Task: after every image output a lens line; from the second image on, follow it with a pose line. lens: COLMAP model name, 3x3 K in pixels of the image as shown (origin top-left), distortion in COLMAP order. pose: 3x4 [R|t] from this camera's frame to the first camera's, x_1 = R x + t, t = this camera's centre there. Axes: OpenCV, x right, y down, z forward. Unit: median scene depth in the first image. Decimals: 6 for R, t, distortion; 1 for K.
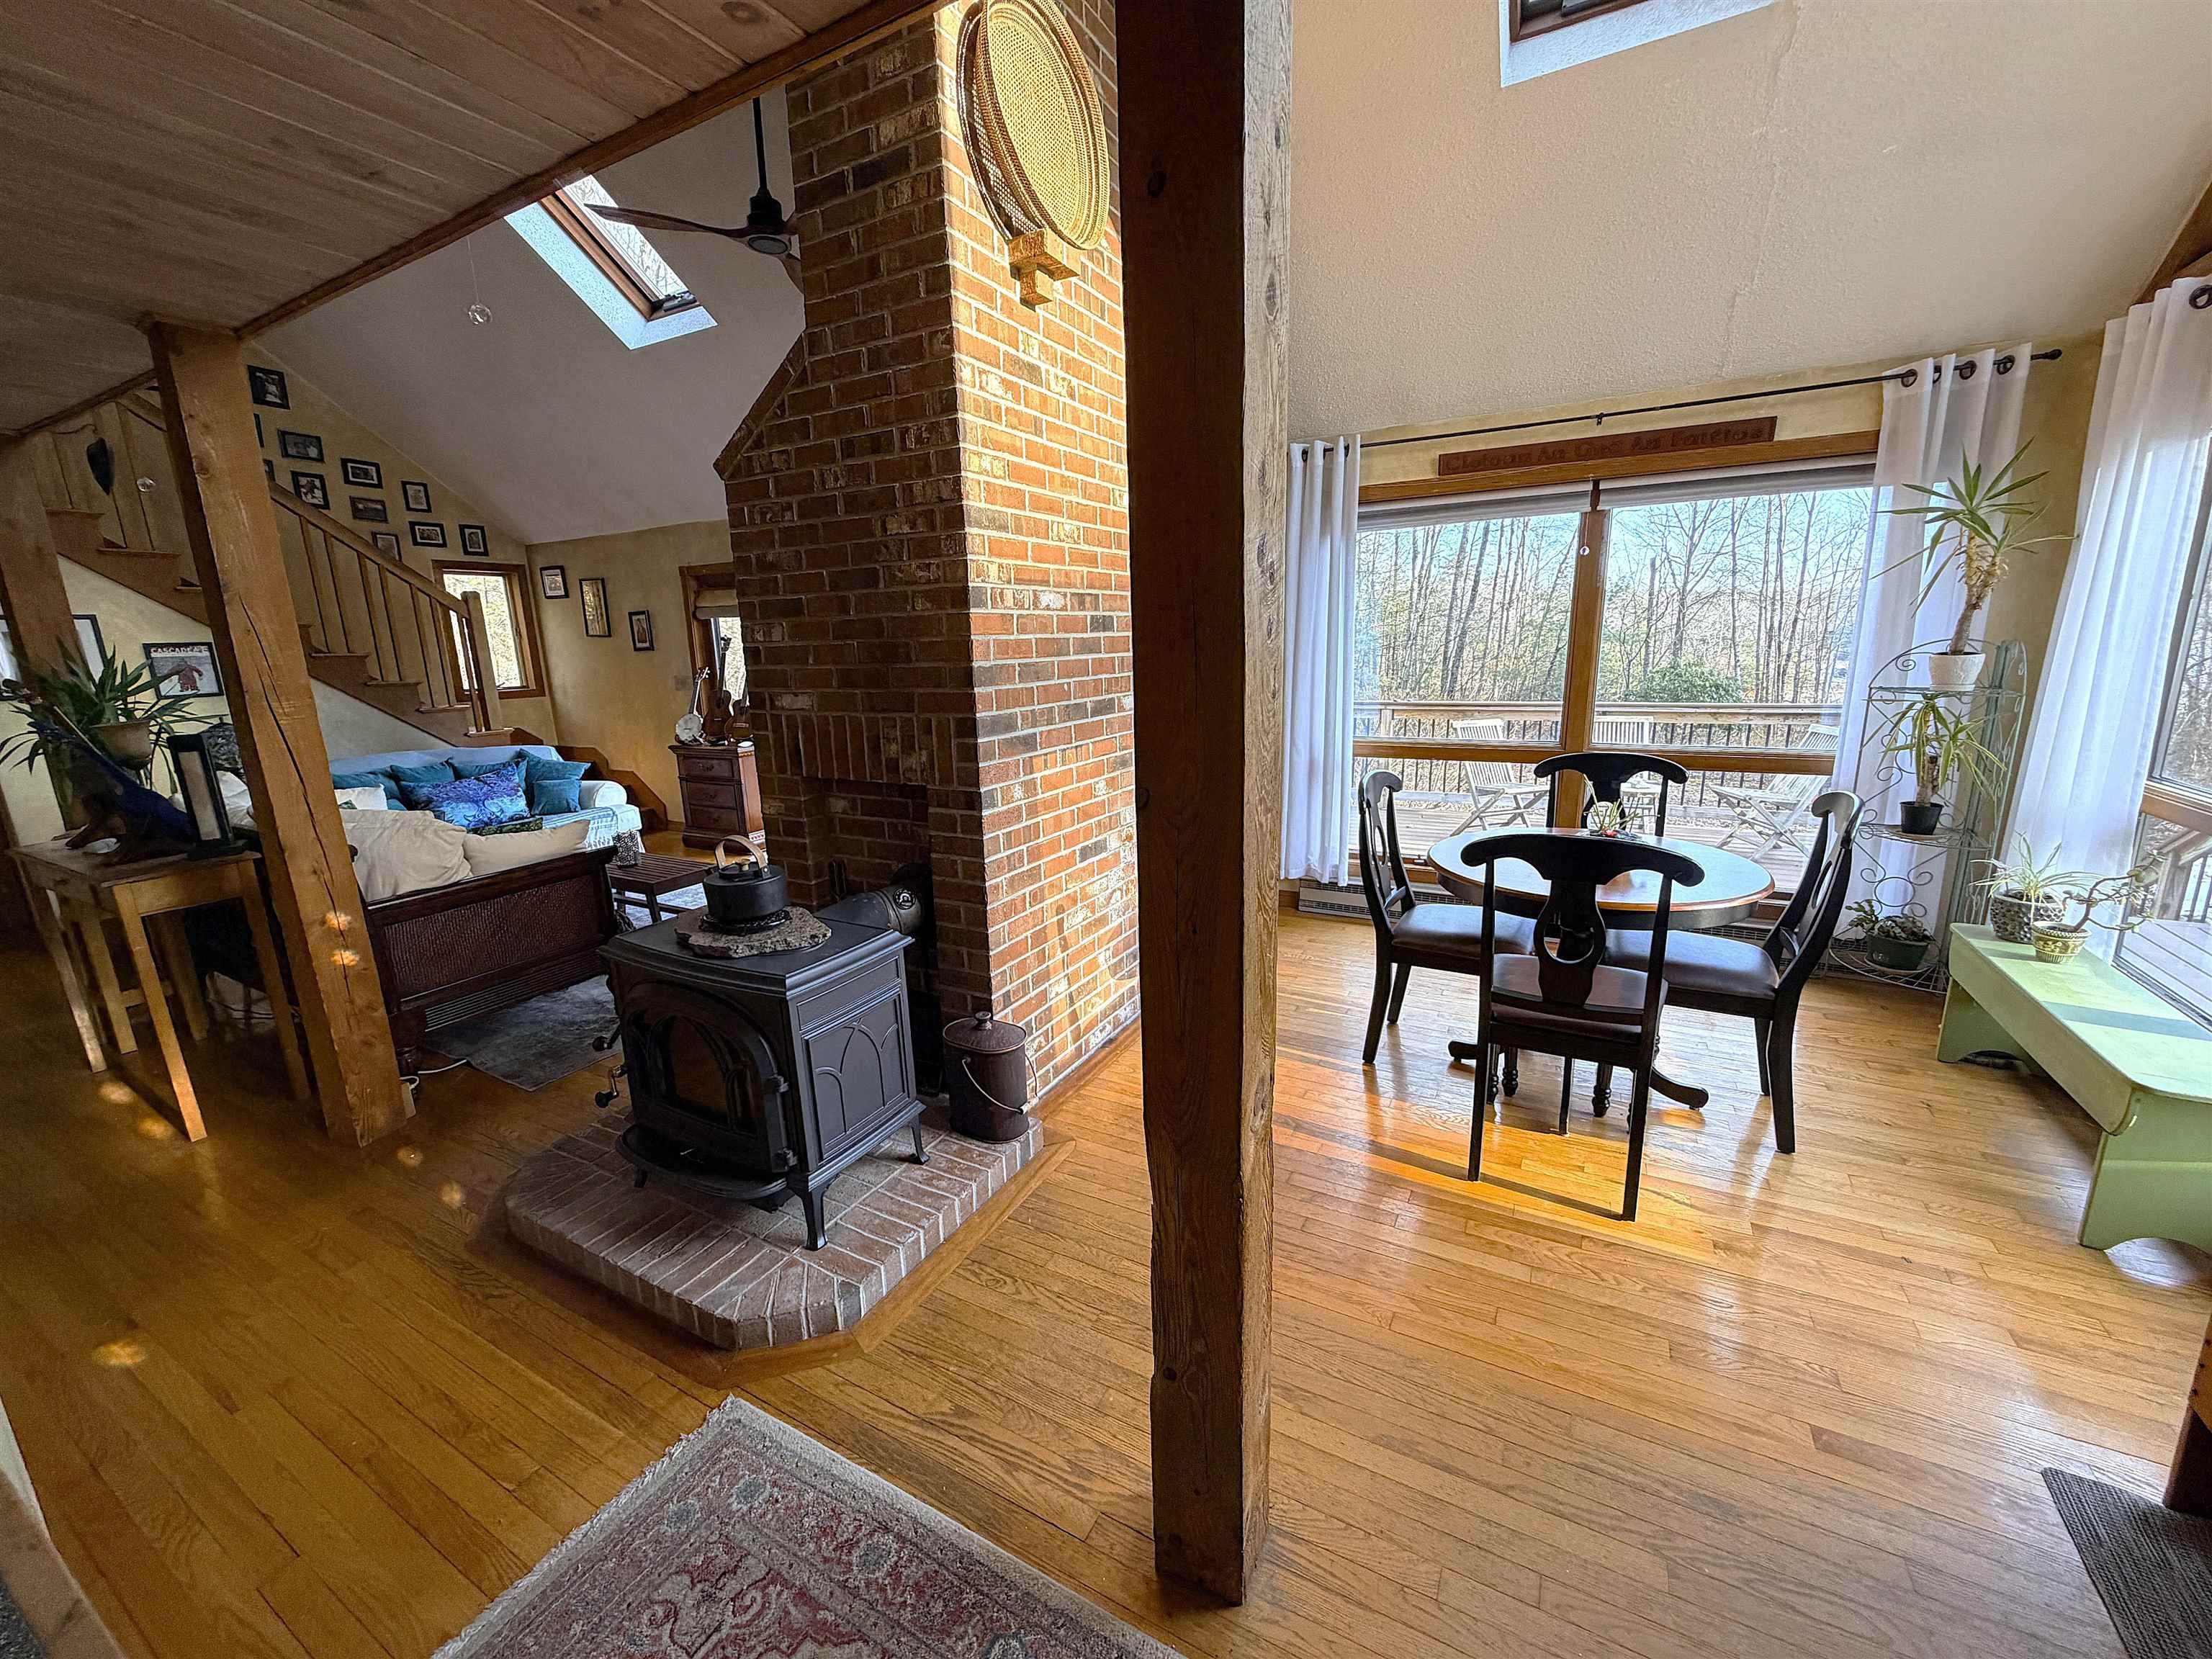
lens RADIAL K [[873.4, 0, 1096.1], [0, 873.4, 830.1], [0, 0, 1]] dist [-0.001048, -0.000560]
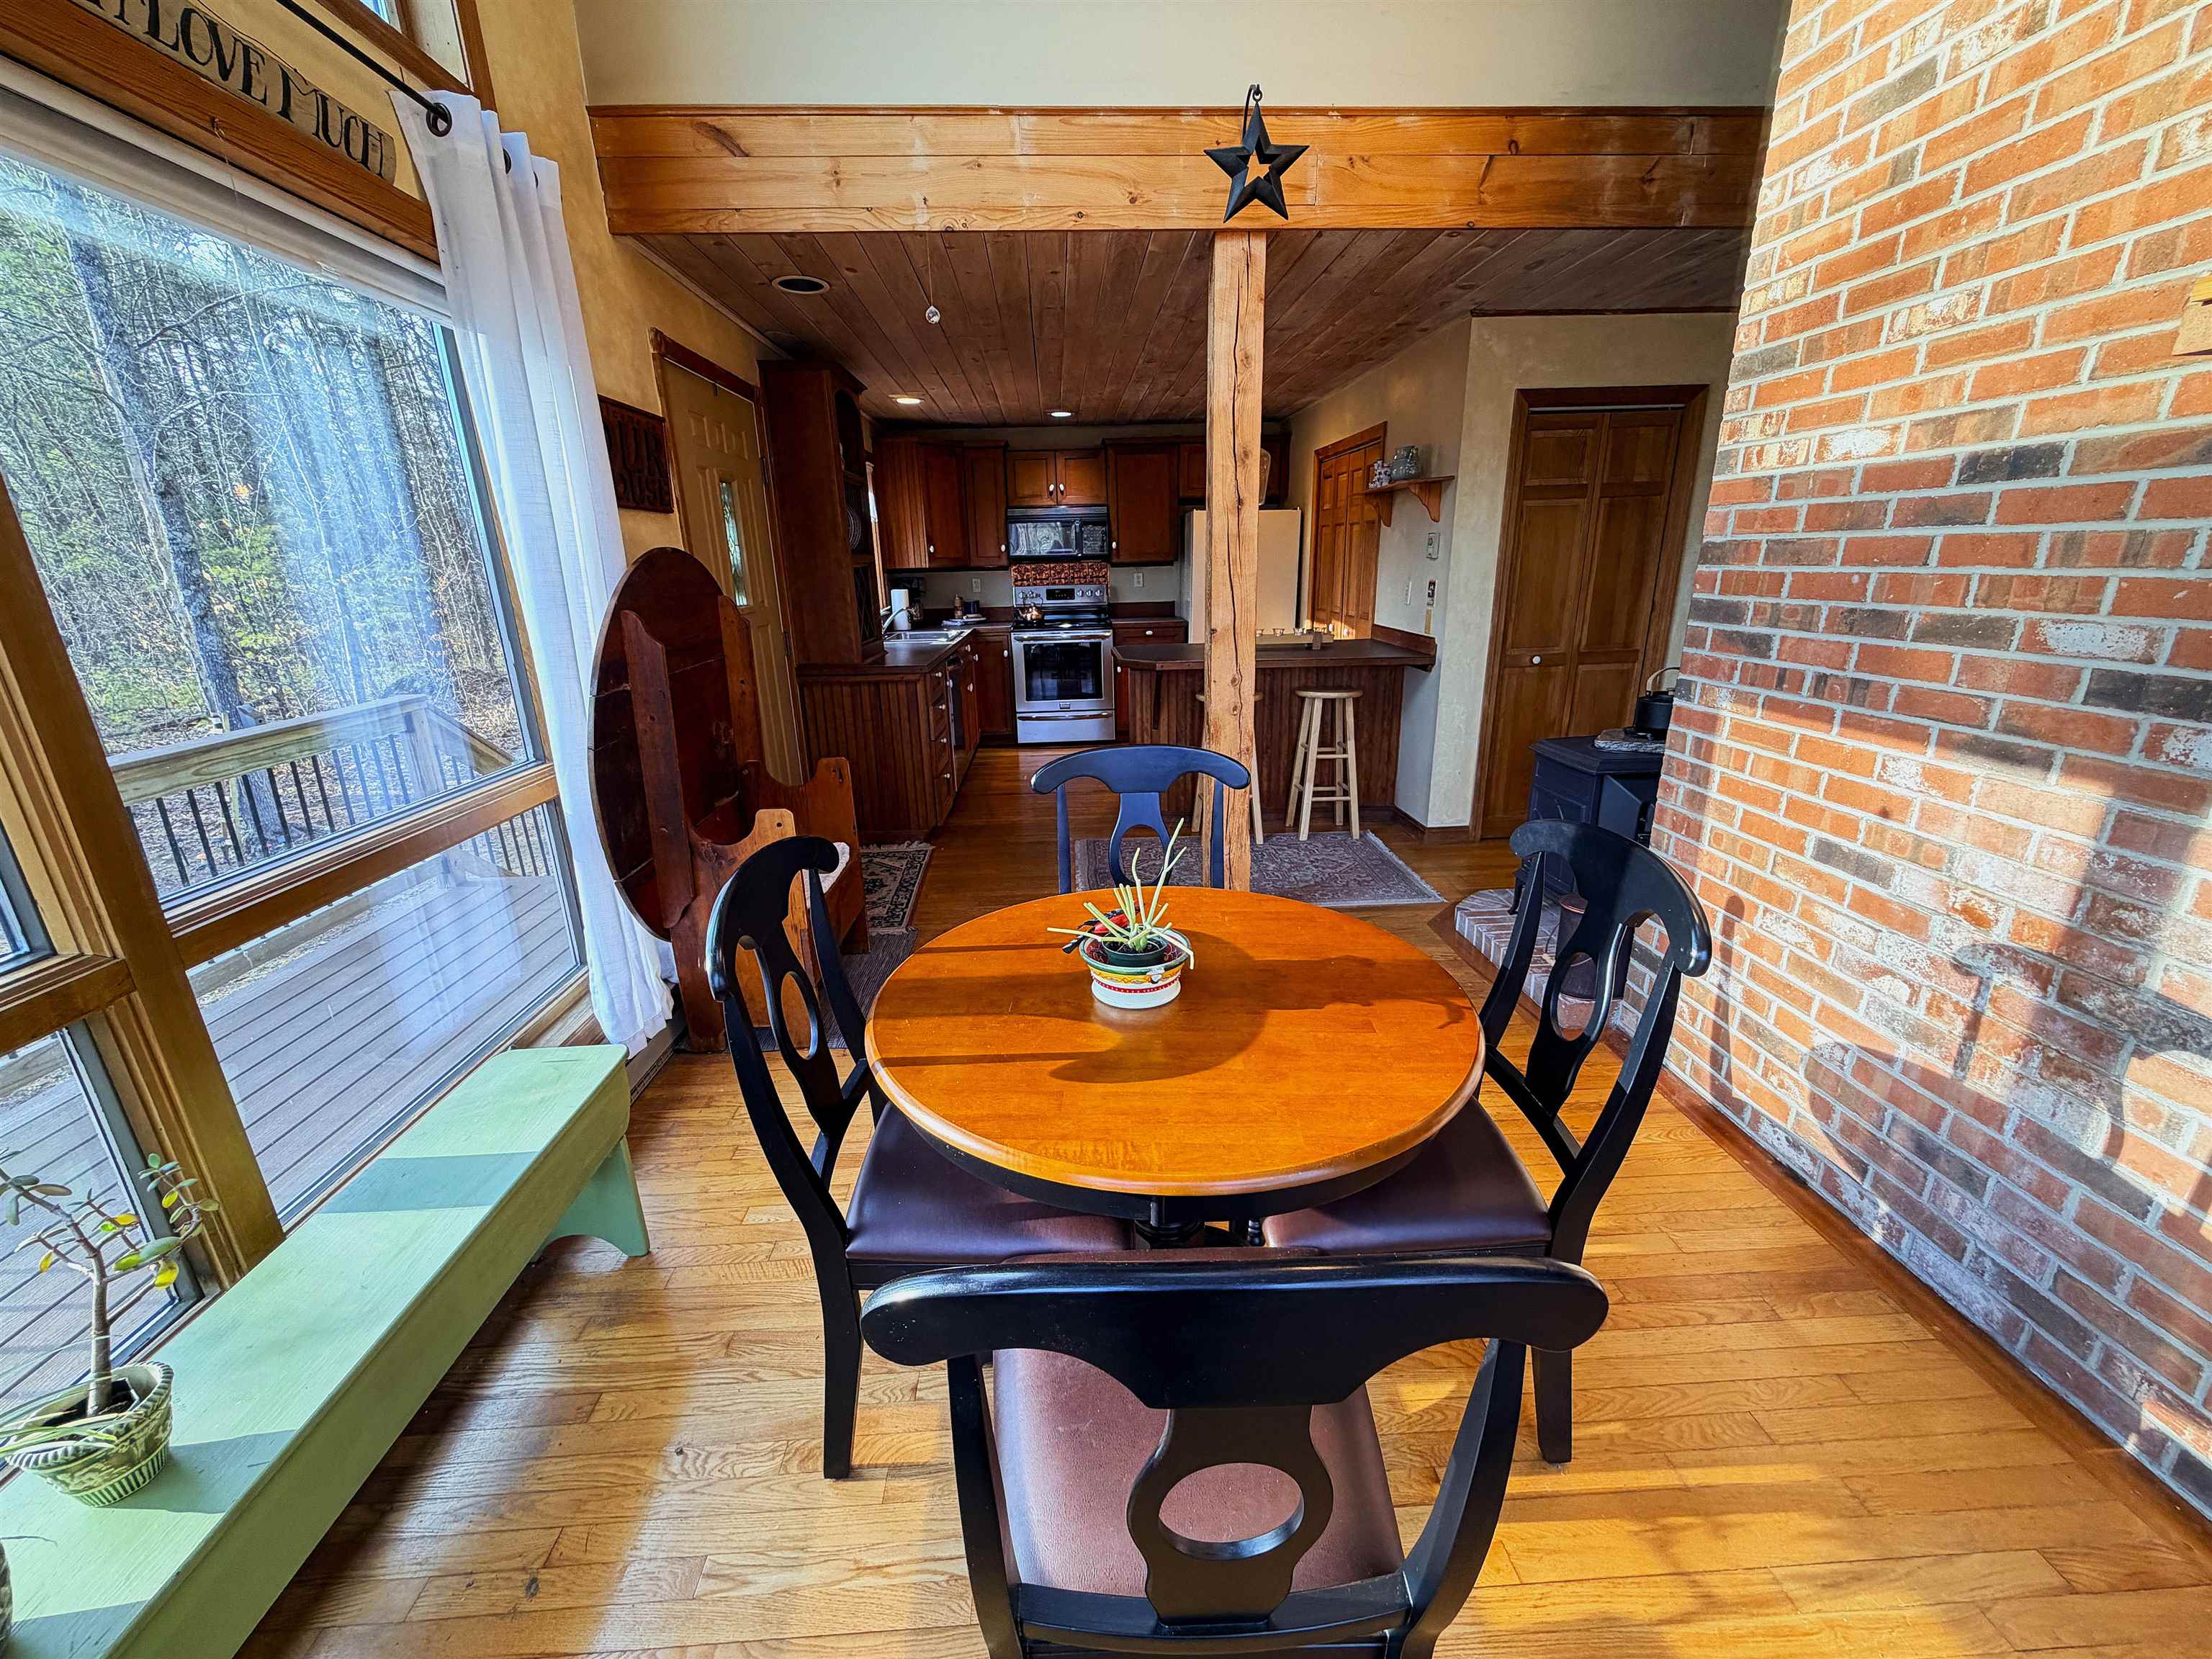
lens RADIAL K [[873.4, 0, 1096.1], [0, 873.4, 830.1], [0, 0, 1]] dist [-0.001048, -0.000560]
pose [[-0.846399, 0.208378, -0.490089, 0.773254], [-0.061737, 0.875673, 0.478942, -0.268563], [0.528959, 0.435633, -0.728304, 1.219412]]
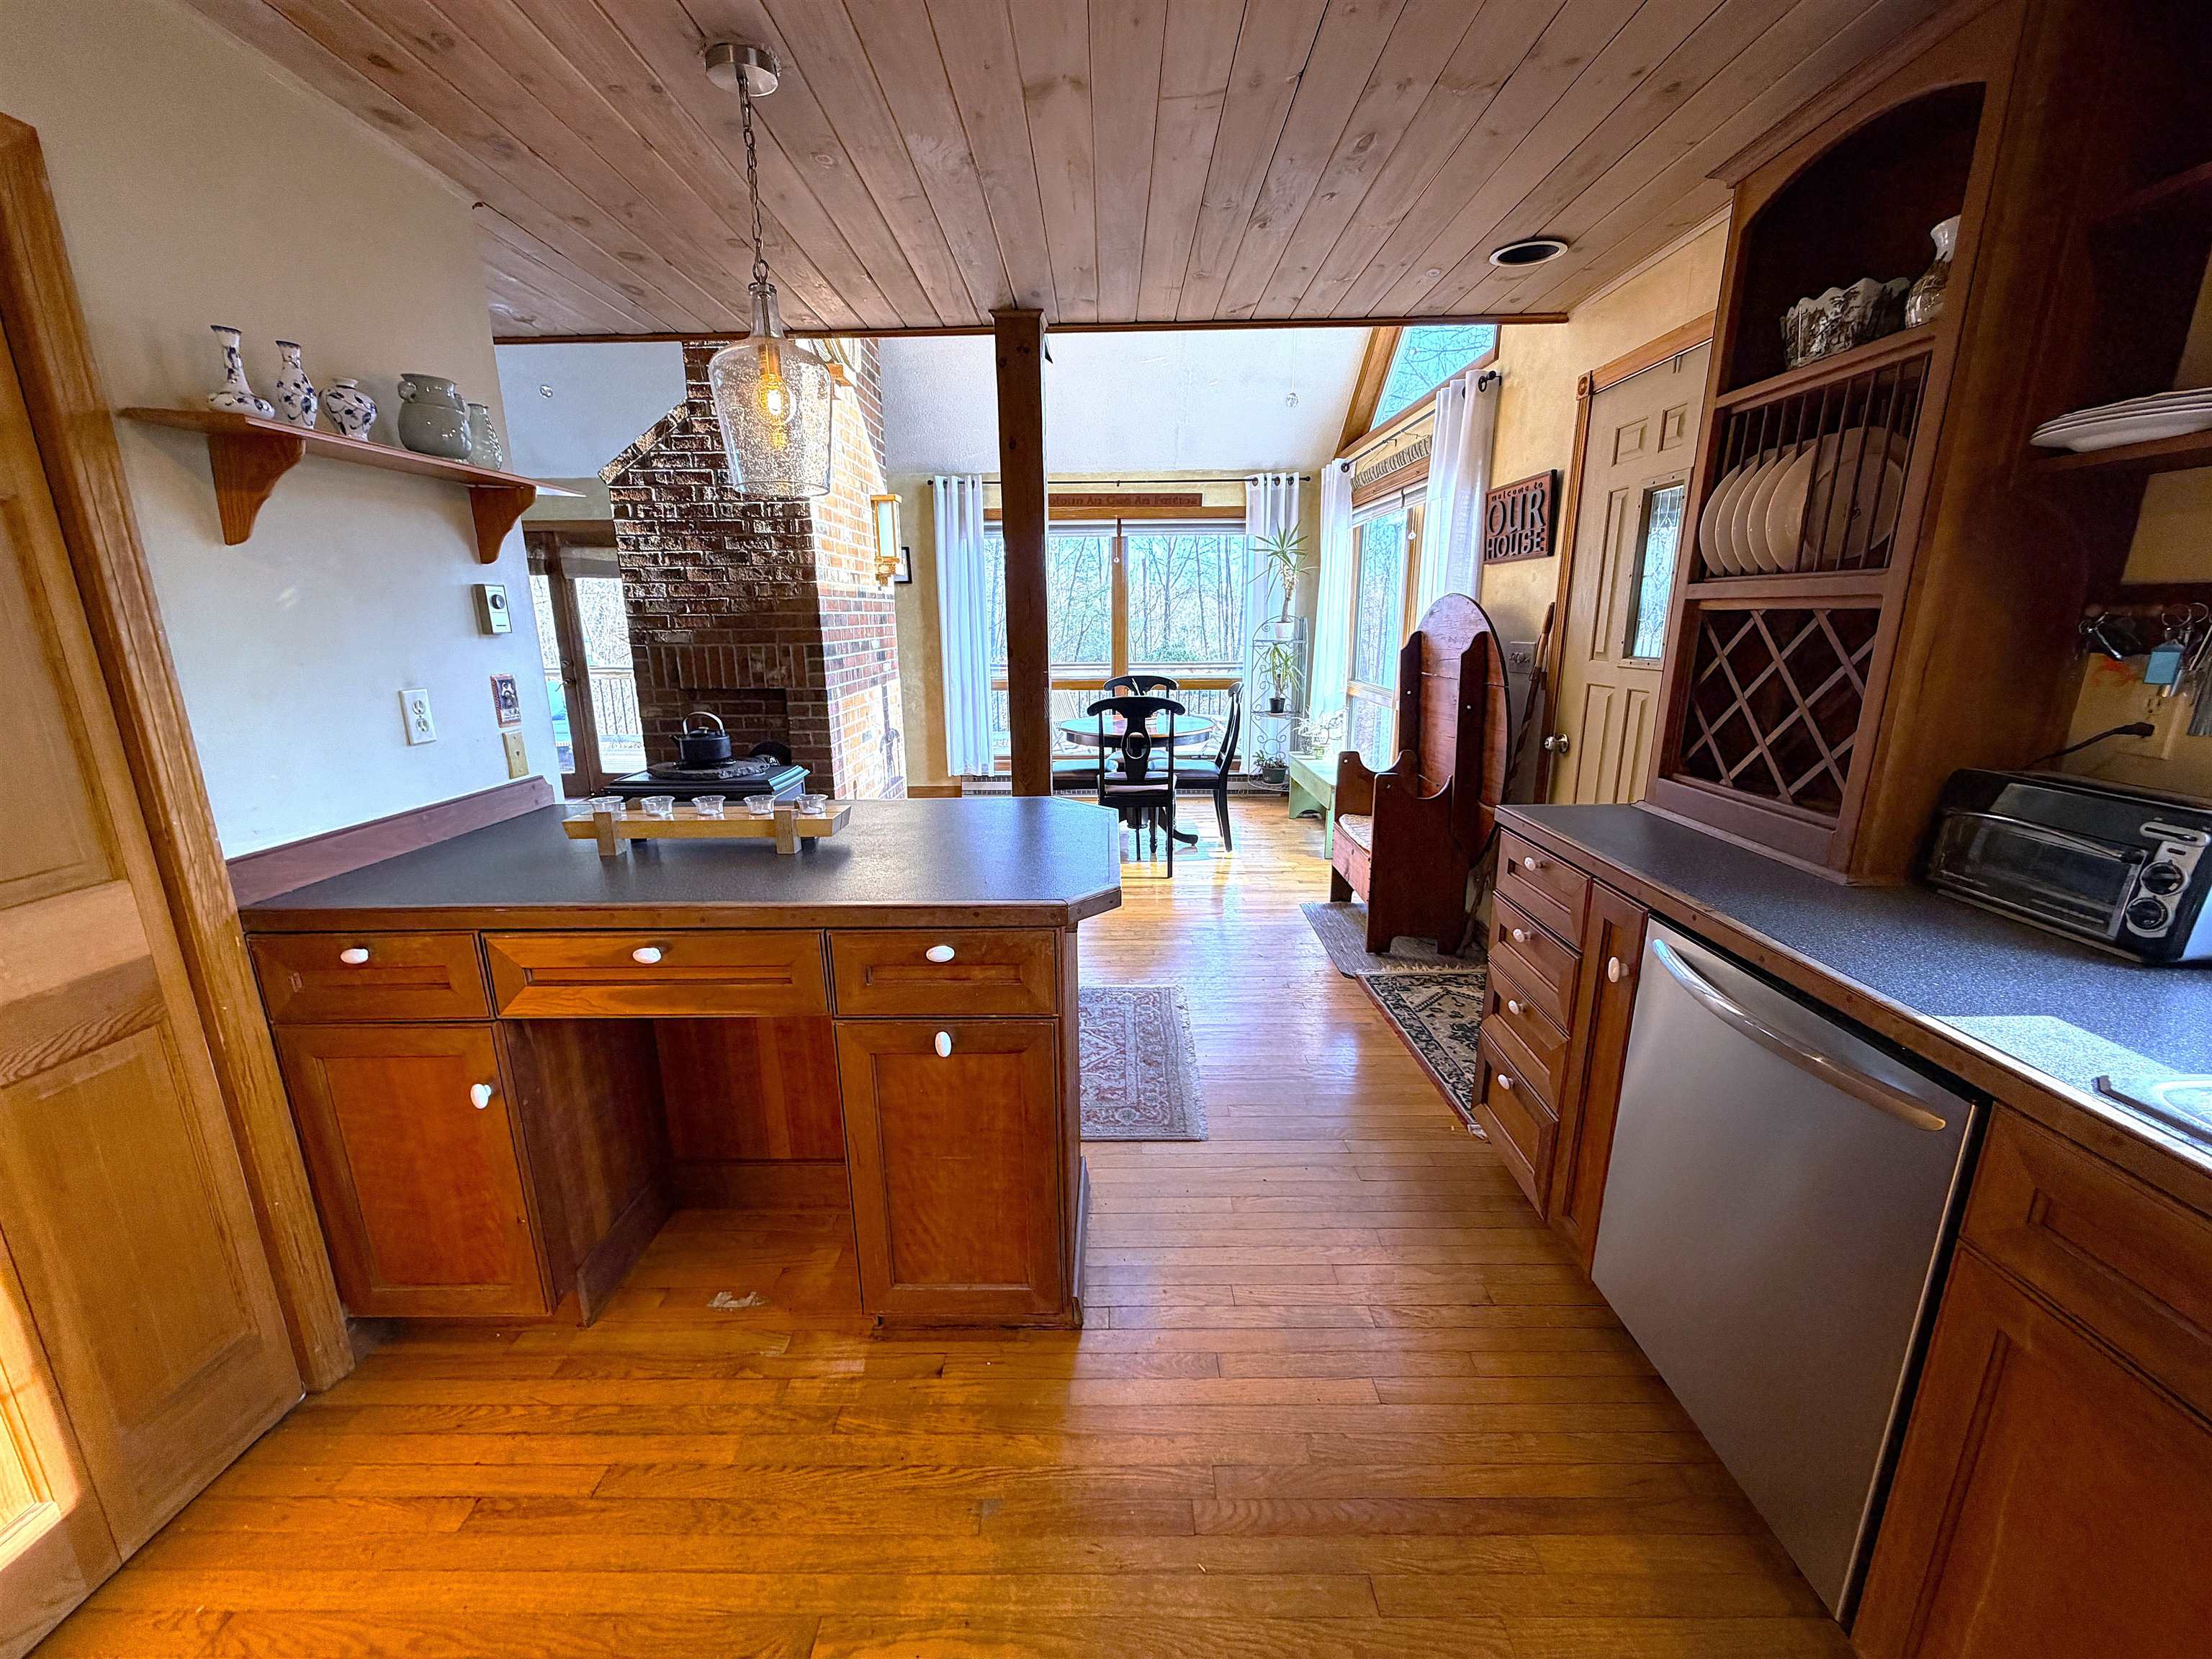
lens RADIAL K [[873.4, 0, 1096.1], [0, 873.4, 830.1], [0, 0, 1]] dist [-0.001048, -0.000560]
pose [[0.877740, -0.092452, 0.470133, -0.396450], [0.083972, 0.995703, 0.039029, 0.163847], [-0.471722, 0.005221, 0.881732, -0.585795]]
